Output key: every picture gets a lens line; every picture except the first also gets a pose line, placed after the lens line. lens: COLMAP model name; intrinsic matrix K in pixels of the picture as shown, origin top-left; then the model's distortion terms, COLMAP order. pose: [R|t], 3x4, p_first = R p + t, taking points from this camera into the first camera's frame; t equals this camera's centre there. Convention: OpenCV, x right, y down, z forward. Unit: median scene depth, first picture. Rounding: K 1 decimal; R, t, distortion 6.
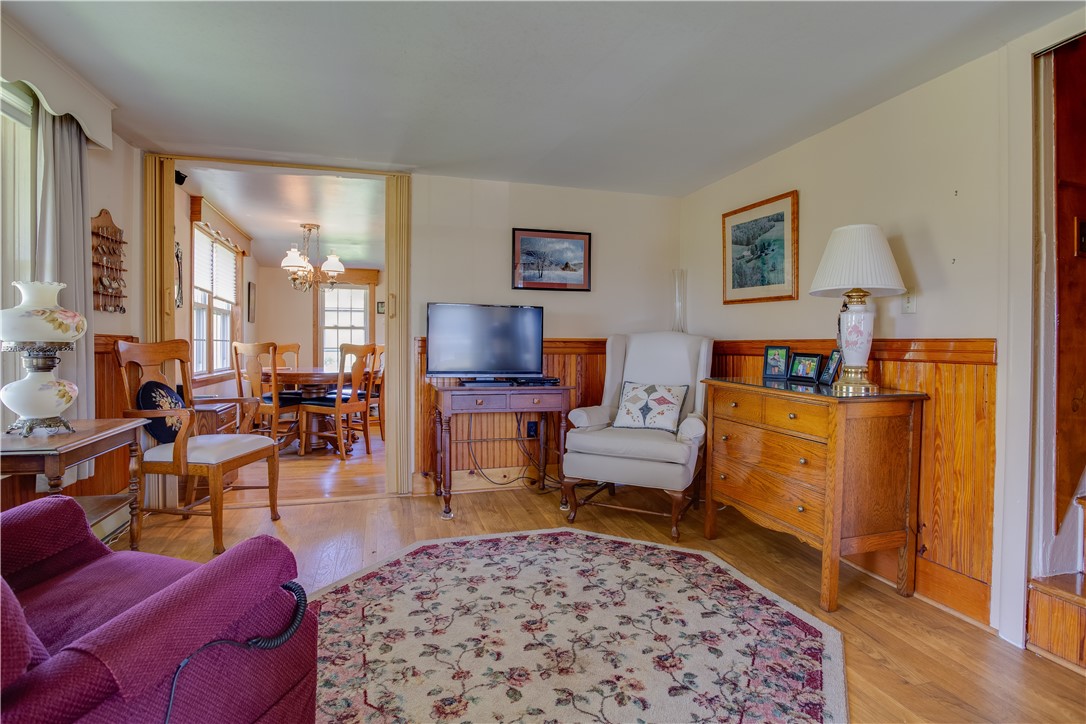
lens RADIAL K [[552.0, 0, 545.9], [0, 552.0, 357.7], [0, 0, 1]] dist [-0.025946, 0.000223]
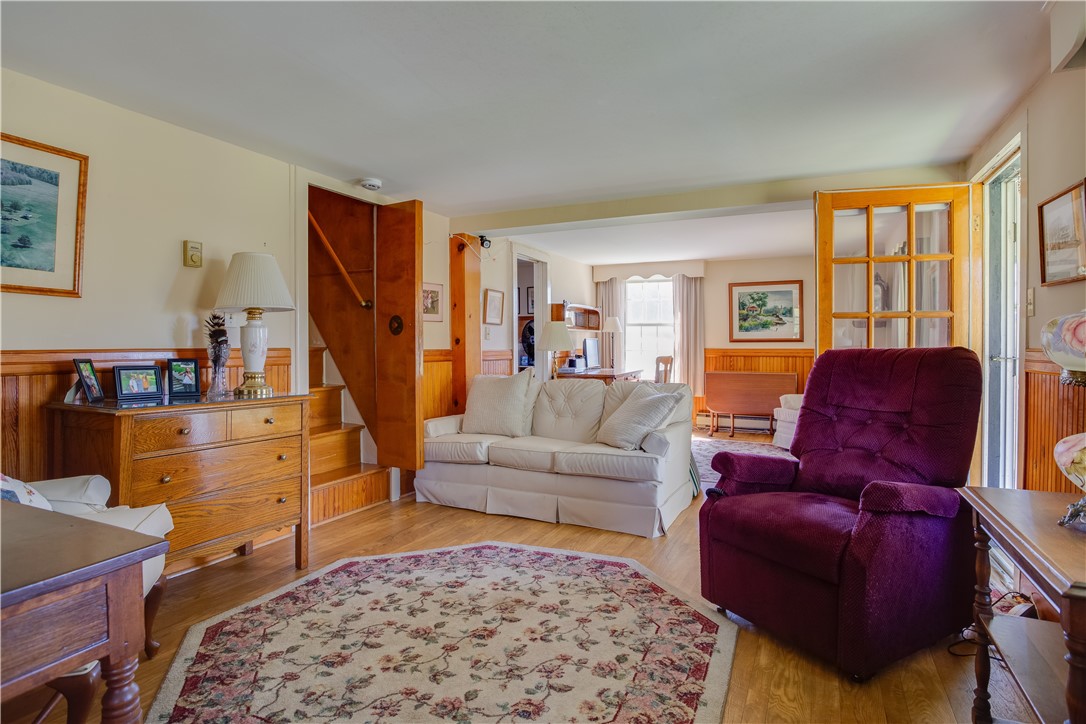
lens RADIAL K [[552.0, 0, 545.9], [0, 552.0, 352.8], [0, 0, 1]] dist [-0.025946, 0.000223]
pose [[-0.731284, -0.012061, 0.681966, -0.756657], [0.016054, 0.999262, 0.034888, -0.062907], [-0.681884, 0.036461, -0.730551, 1.569494]]
